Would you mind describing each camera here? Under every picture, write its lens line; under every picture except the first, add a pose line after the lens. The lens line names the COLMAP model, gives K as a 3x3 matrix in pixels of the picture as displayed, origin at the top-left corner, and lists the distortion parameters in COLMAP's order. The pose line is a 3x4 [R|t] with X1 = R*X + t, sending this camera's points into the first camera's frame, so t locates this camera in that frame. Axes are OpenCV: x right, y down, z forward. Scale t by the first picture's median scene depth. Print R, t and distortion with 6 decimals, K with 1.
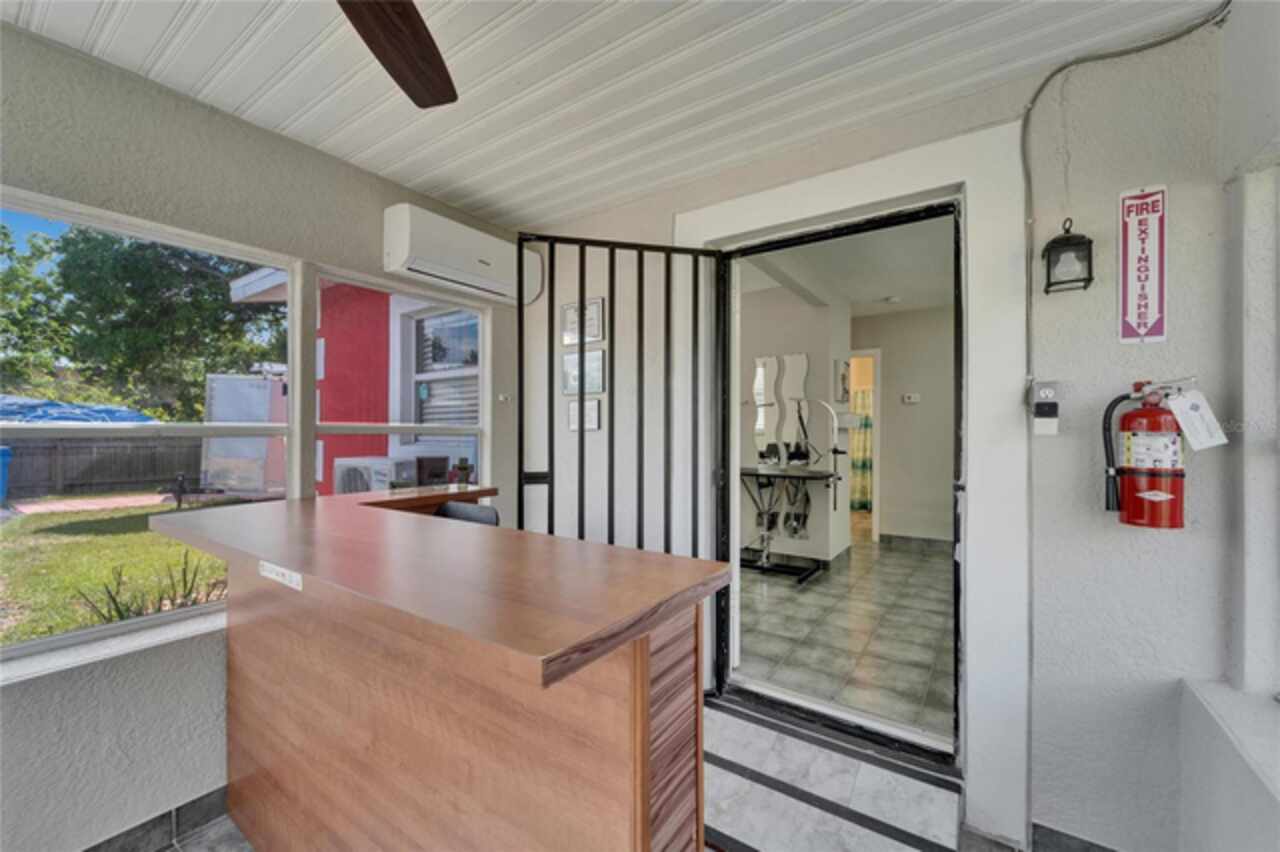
lens RADIAL K [[516.8, 0, 638.0], [0, 516.8, 427.6], [0, 0, 1]] dist [0.001576, -0.001632]
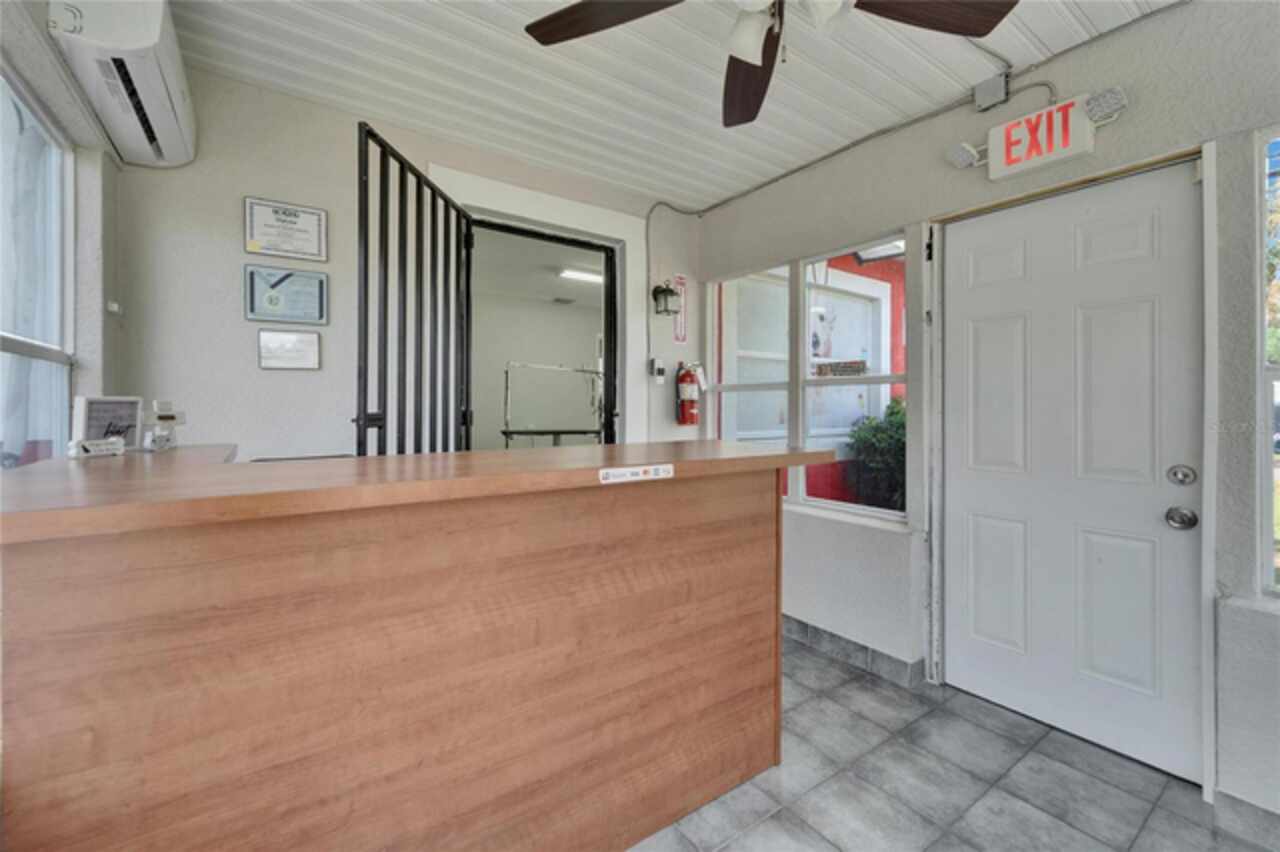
lens RADIAL K [[516.8, 0, 628.2], [0, 516.8, 400.2], [0, 0, 1]] dist [0.001576, -0.001632]
pose [[0.342196, 0.006967, 0.939603, -1.089277], [-0.011245, 0.999931, -0.003319, 0.079960], [-0.939561, -0.009430, 0.342251, 0.407545]]
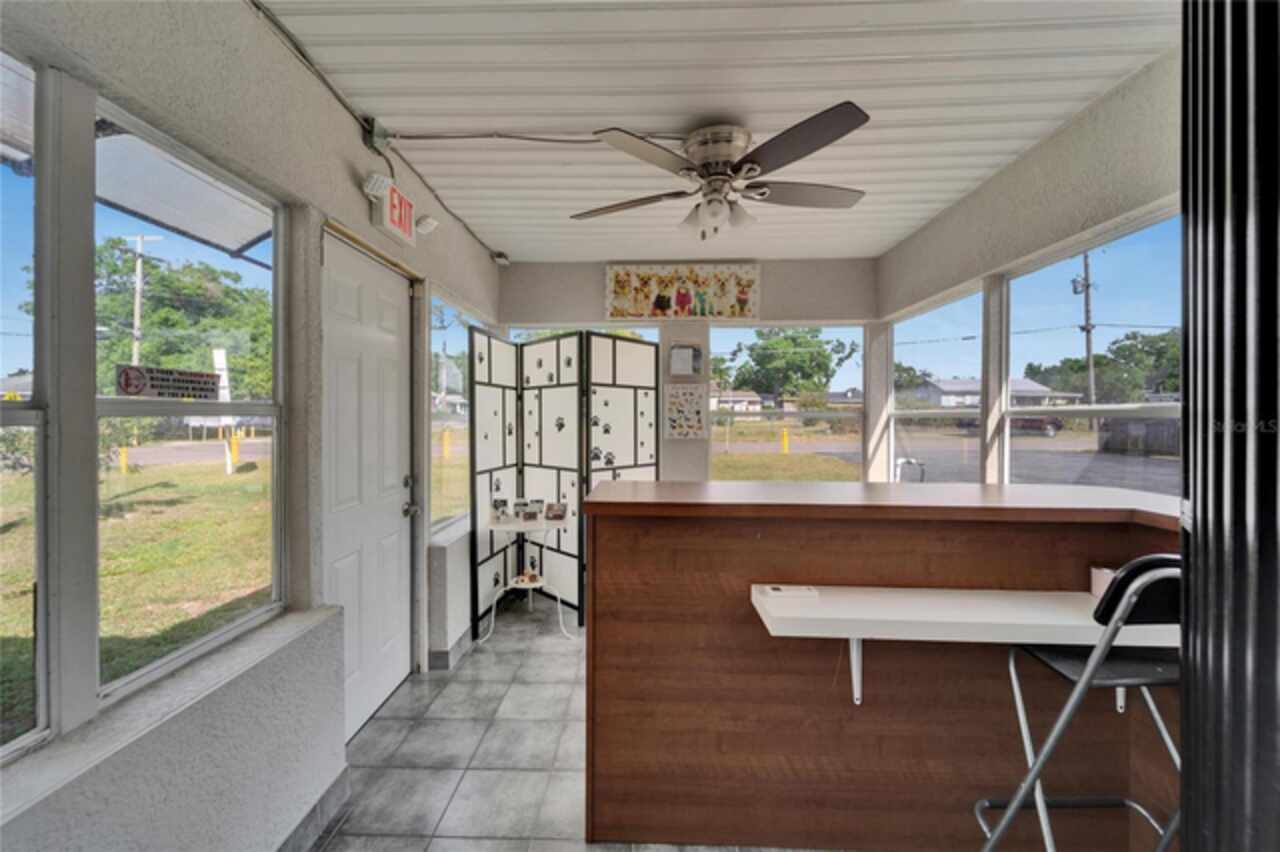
lens RADIAL K [[516.8, 0, 630.6], [0, 516.8, 415.0], [0, 0, 1]] dist [0.001576, -0.001632]
pose [[-0.836673, -0.006555, -0.547663, 0.557383], [-0.002624, 0.999965, -0.007959, 0.020874], [0.547696, -0.005222, -0.836661, 1.431516]]
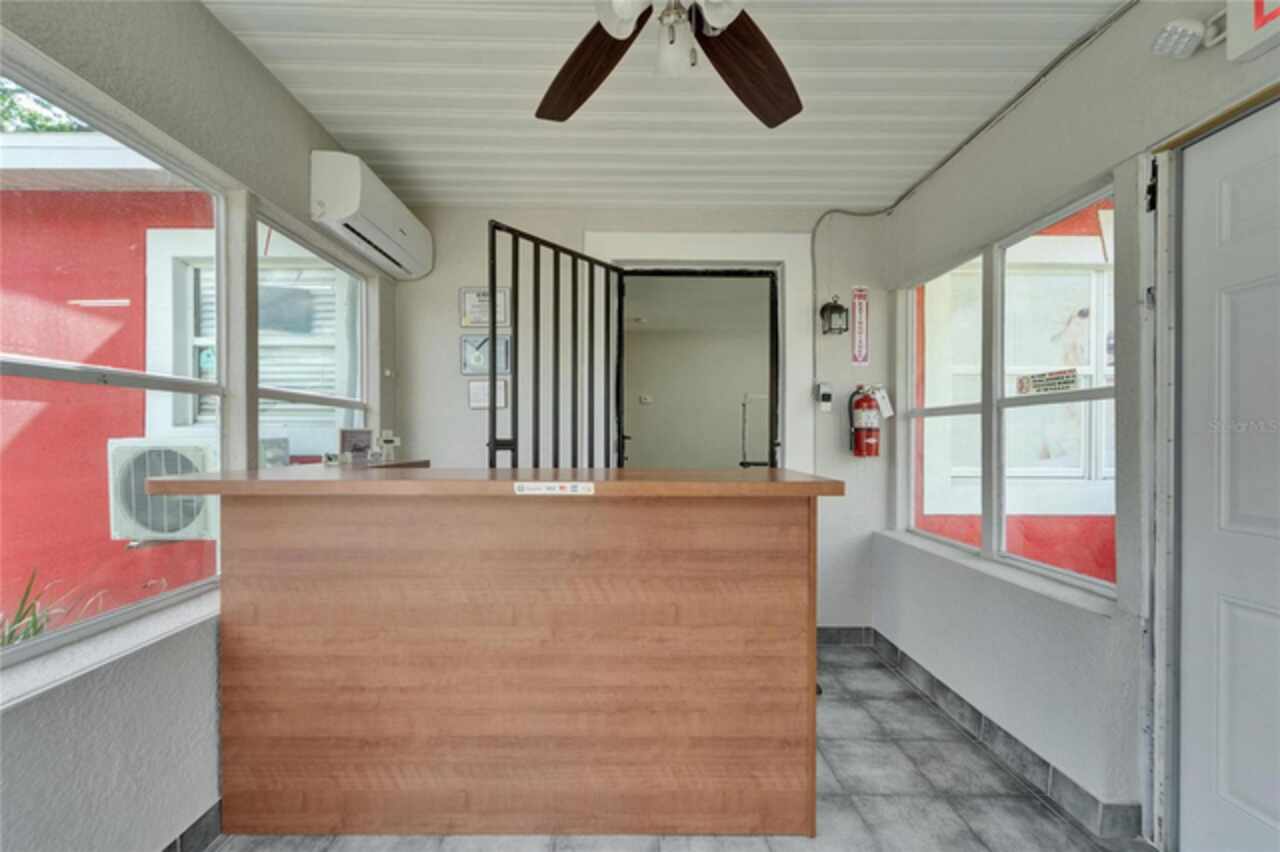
lens RADIAL K [[516.8, 0, 641.8], [0, 516.8, 437.0], [0, 0, 1]] dist [0.001576, -0.001632]
pose [[0.807641, -0.000103, 0.589674, -0.781440], [-0.004570, 0.999969, 0.006434, 0.092352], [-0.589656, -0.007891, 0.807616, -0.093587]]
